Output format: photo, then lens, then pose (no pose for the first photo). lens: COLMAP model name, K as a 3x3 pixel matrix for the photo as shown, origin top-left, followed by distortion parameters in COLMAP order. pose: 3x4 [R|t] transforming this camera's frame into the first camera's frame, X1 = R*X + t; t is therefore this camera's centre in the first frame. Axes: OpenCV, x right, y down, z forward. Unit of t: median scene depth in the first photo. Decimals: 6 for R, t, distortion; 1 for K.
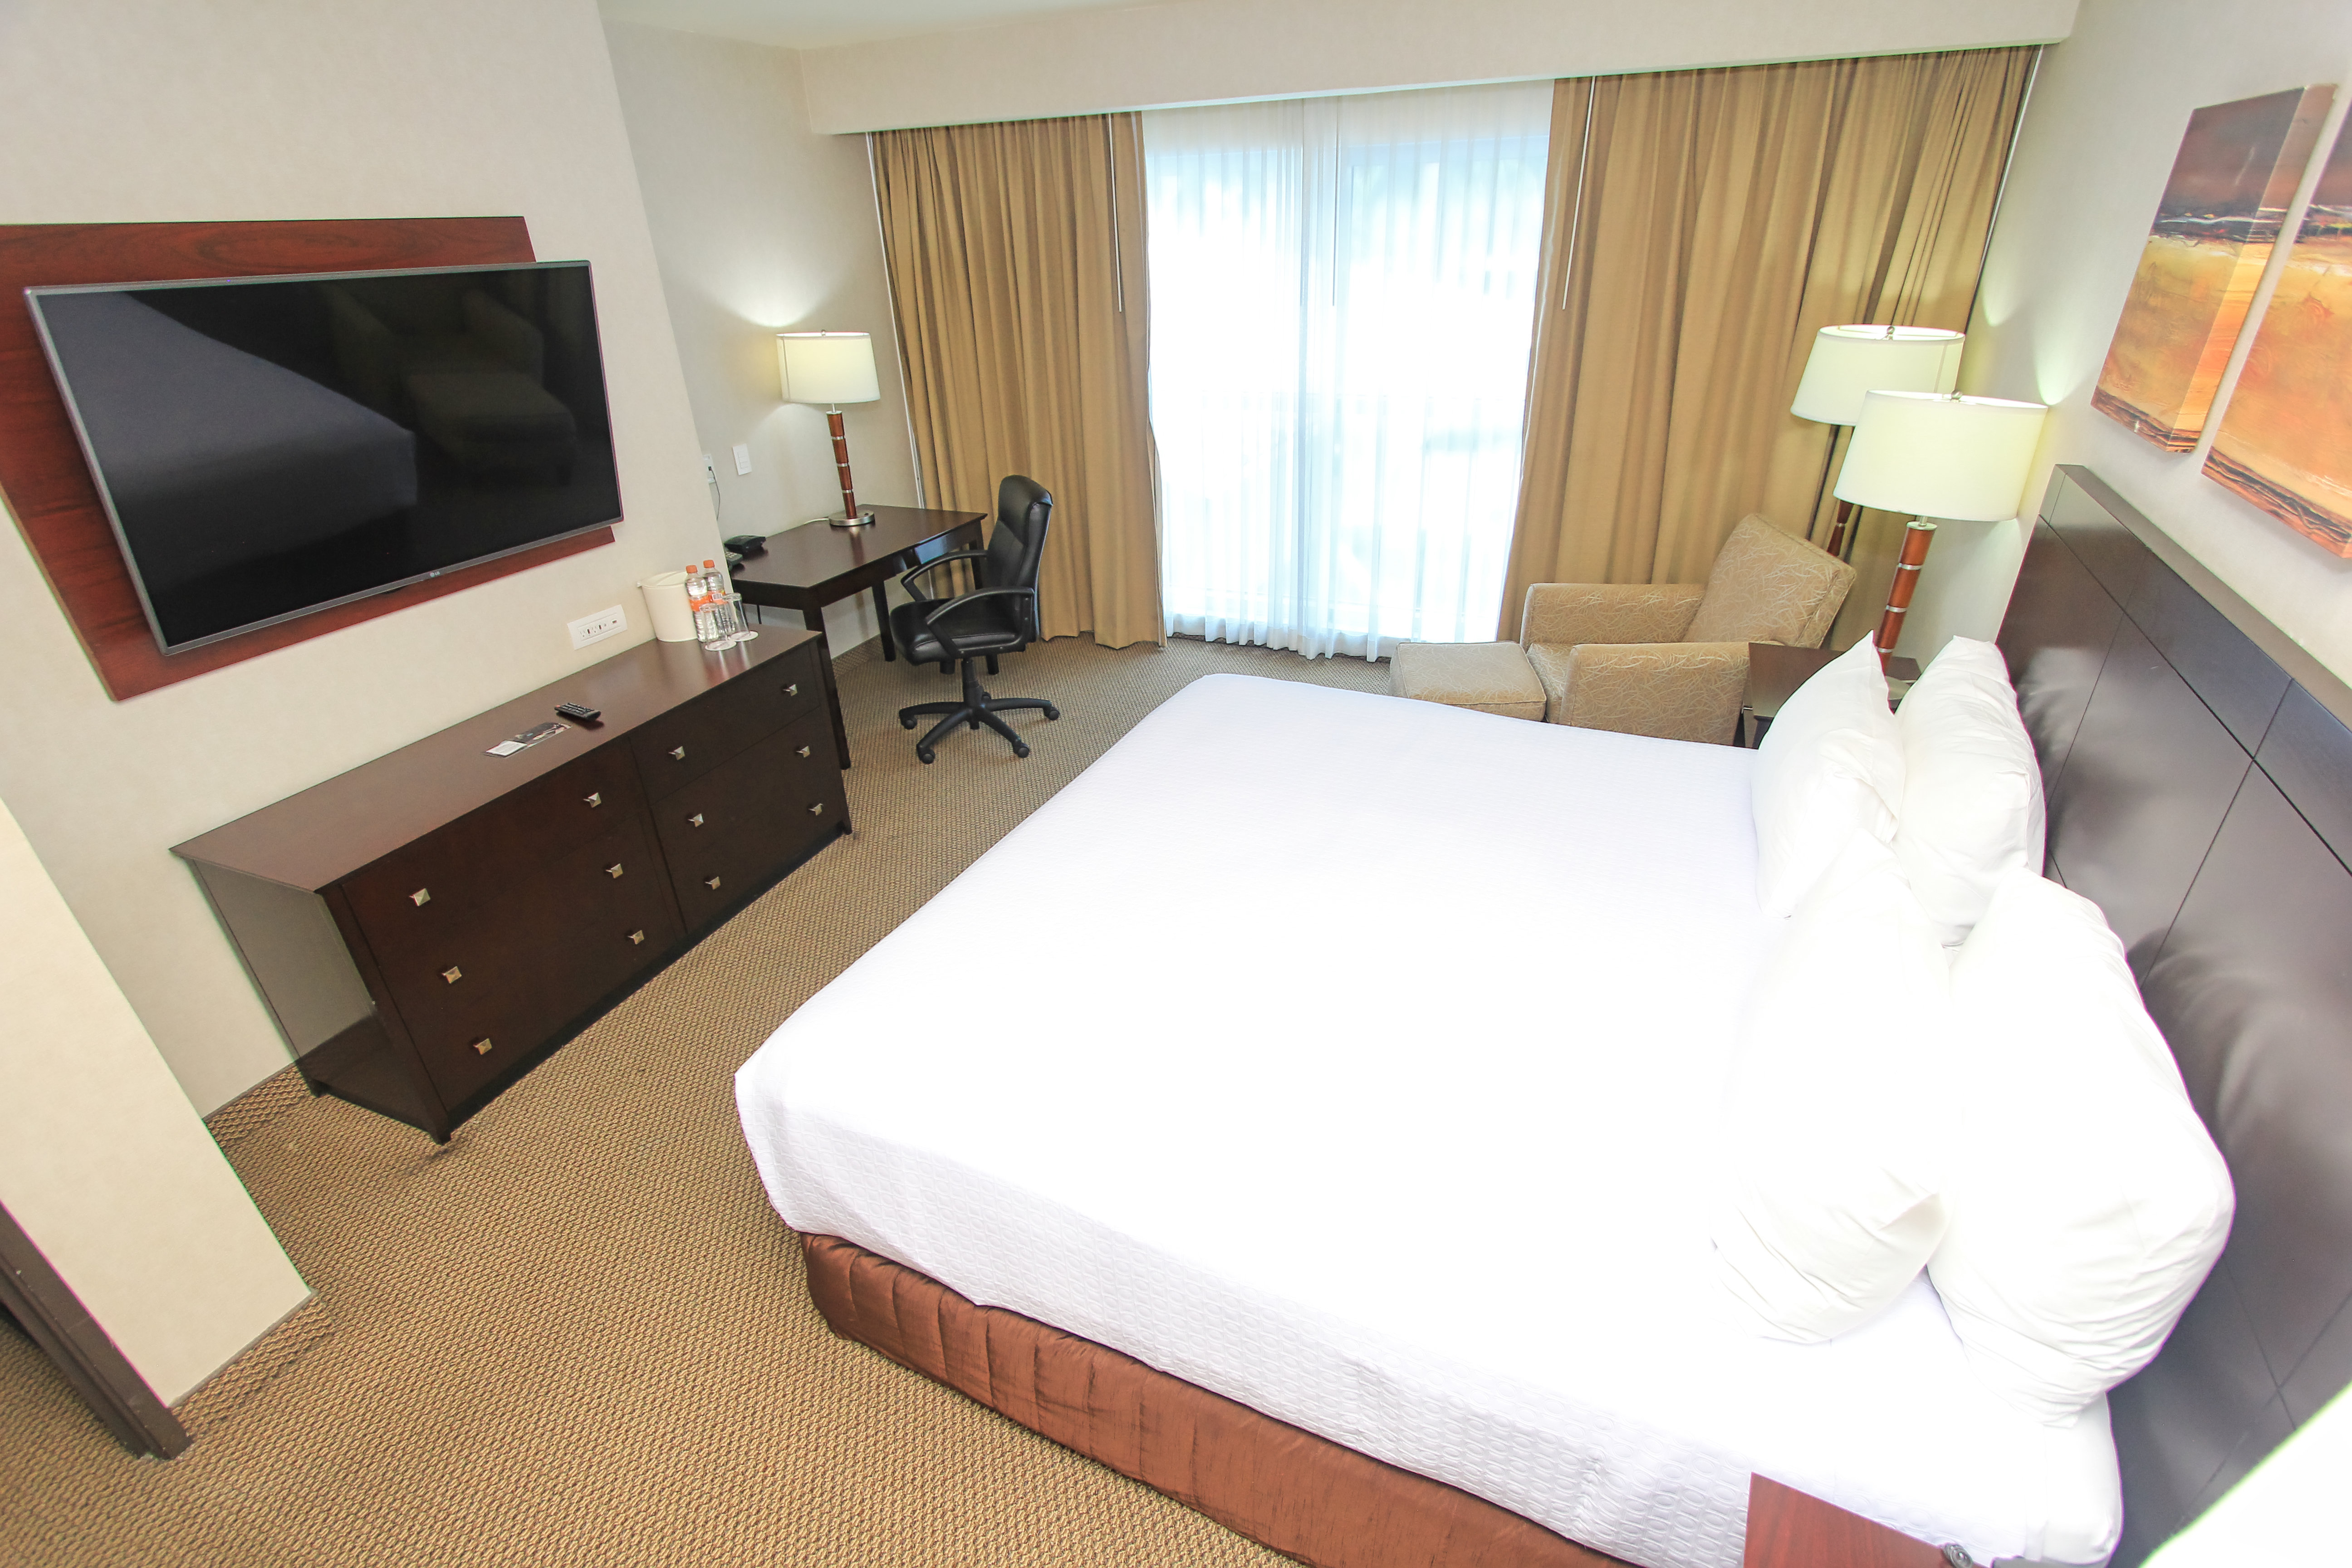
lens RADIAL K [[1082.6, 0, 1184.6], [0, 1082.6, 818.0], [0, 0, 1]] dist [-0.009157, -0.000077]
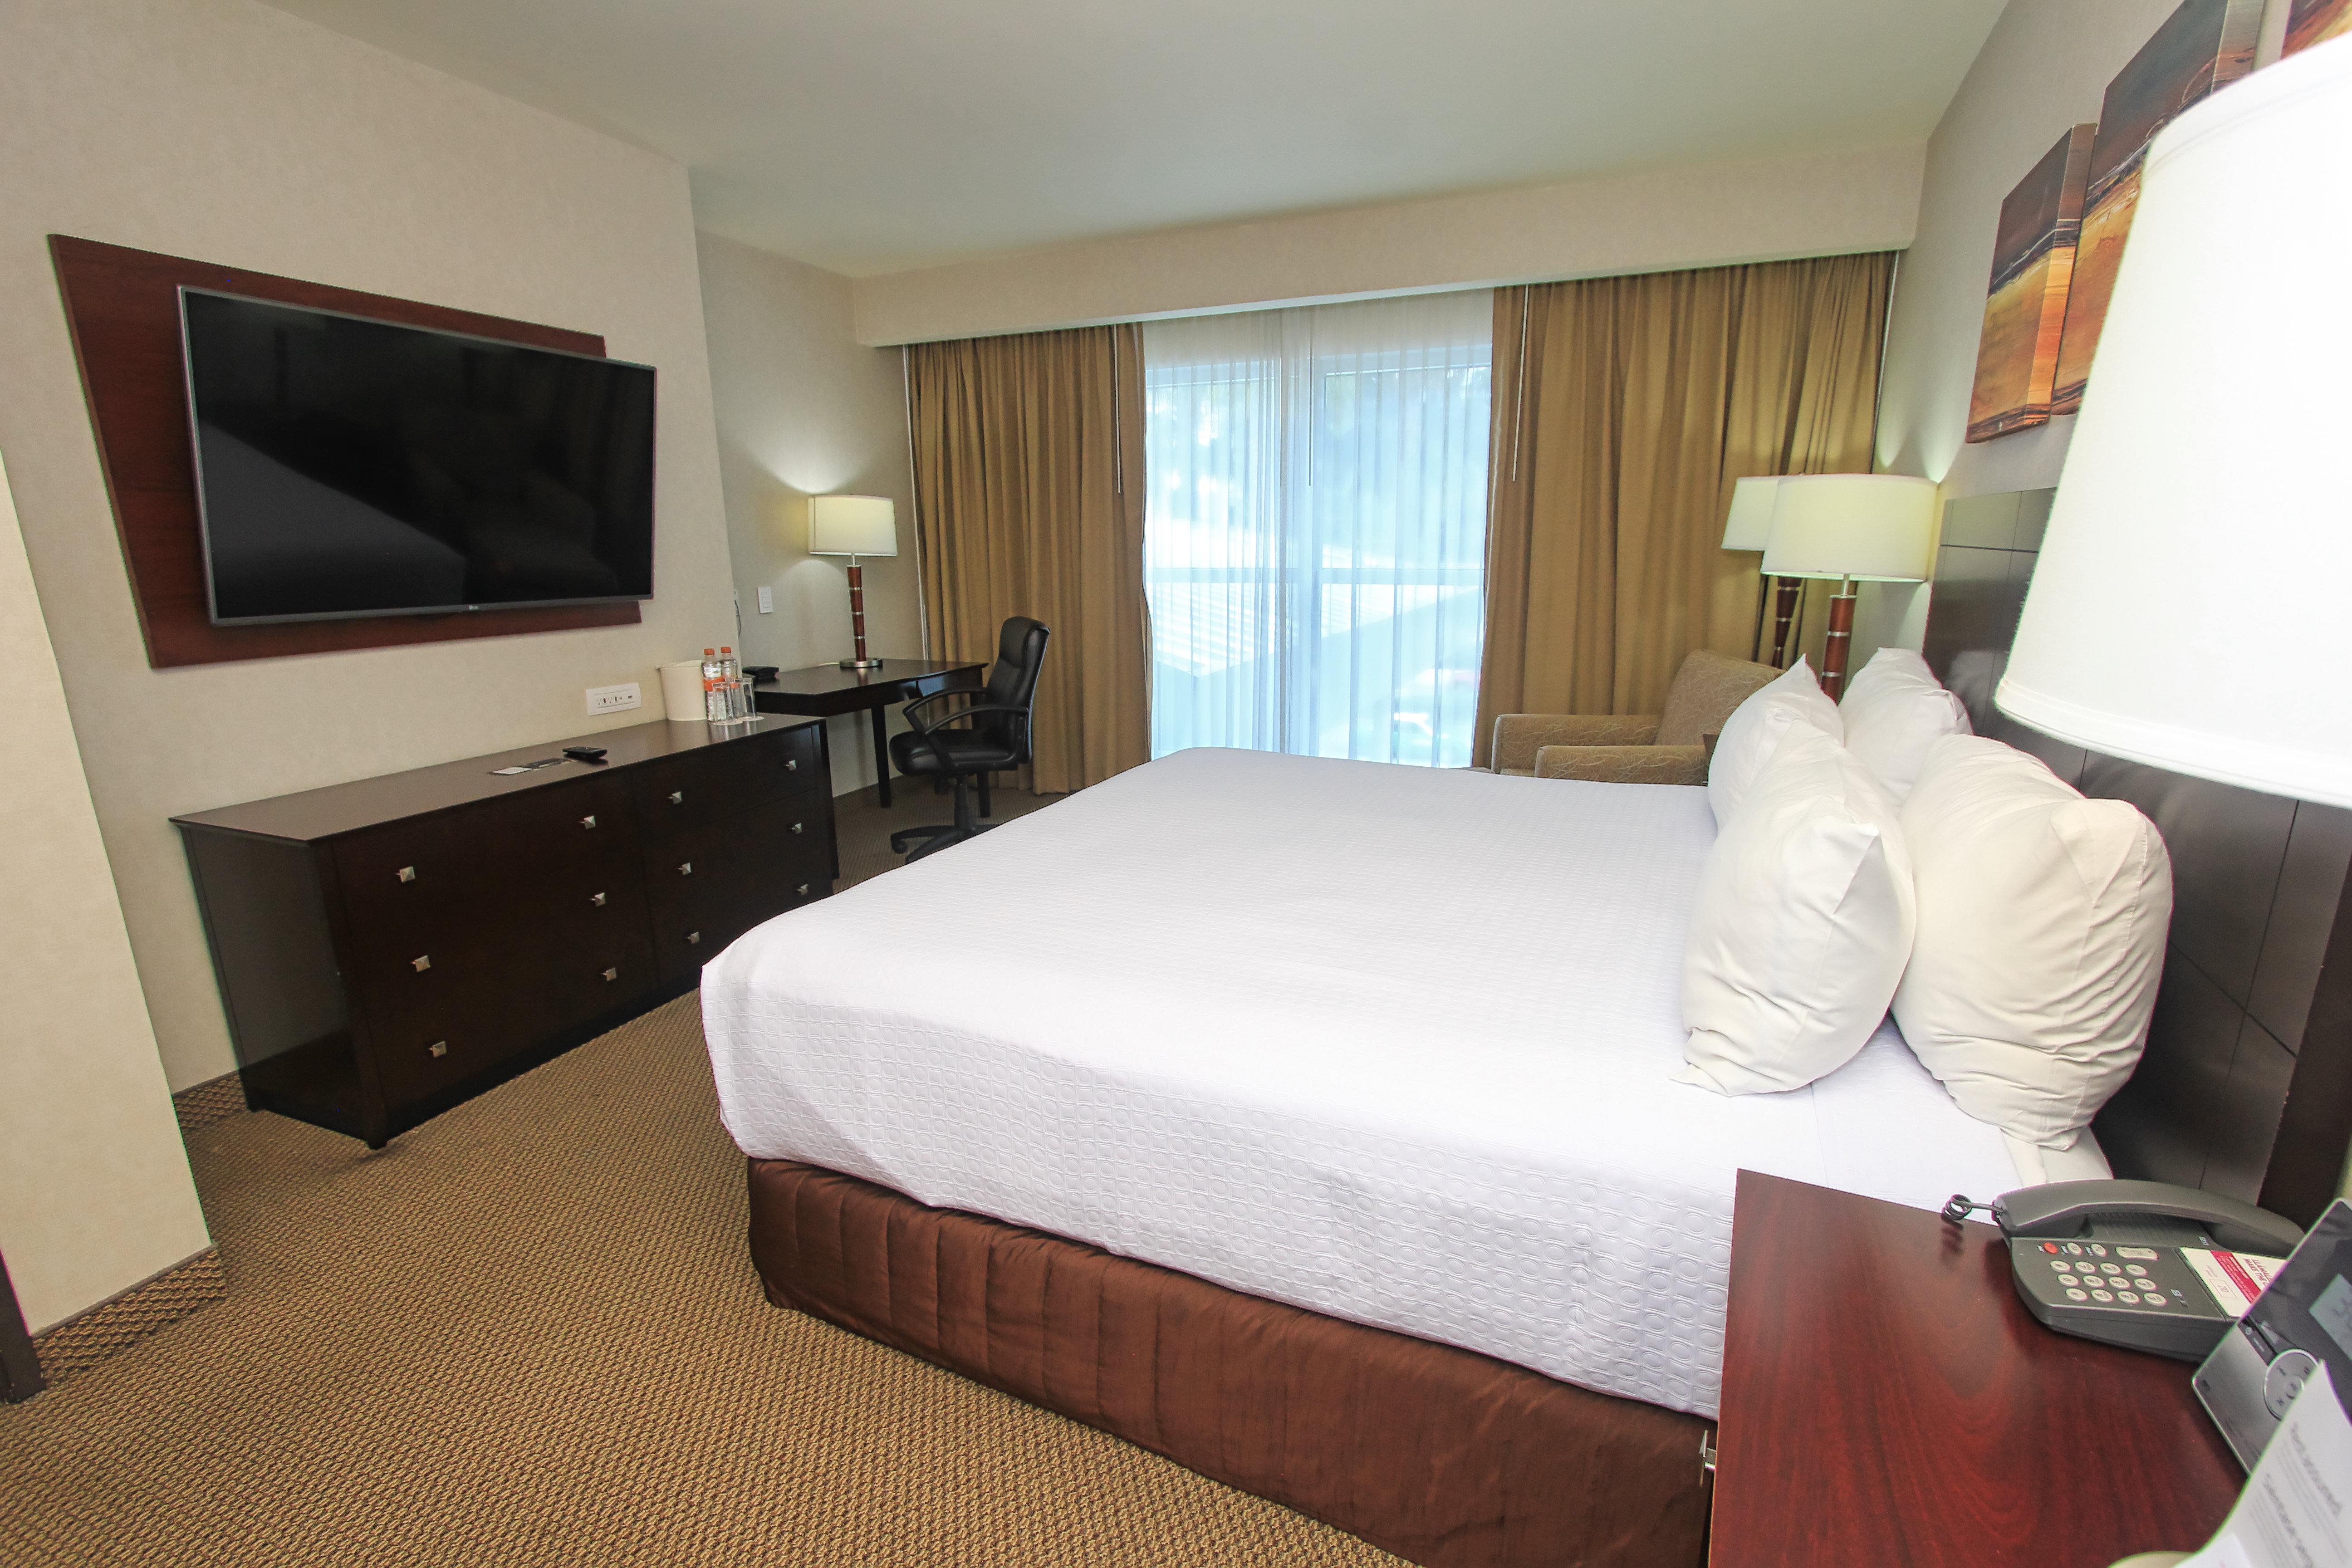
lens RADIAL K [[1082.1, 0, 1180.0], [0, 1082.1, 822.7], [0, 0, 1]] dist [-0.008511, 0.000411]
pose [[0.999796, 0.019763, 0.004212, 0.009628], [-0.018117, 0.969008, -0.246365, 0.226601], [-0.008951, 0.246238, 0.969168, 0.002239]]
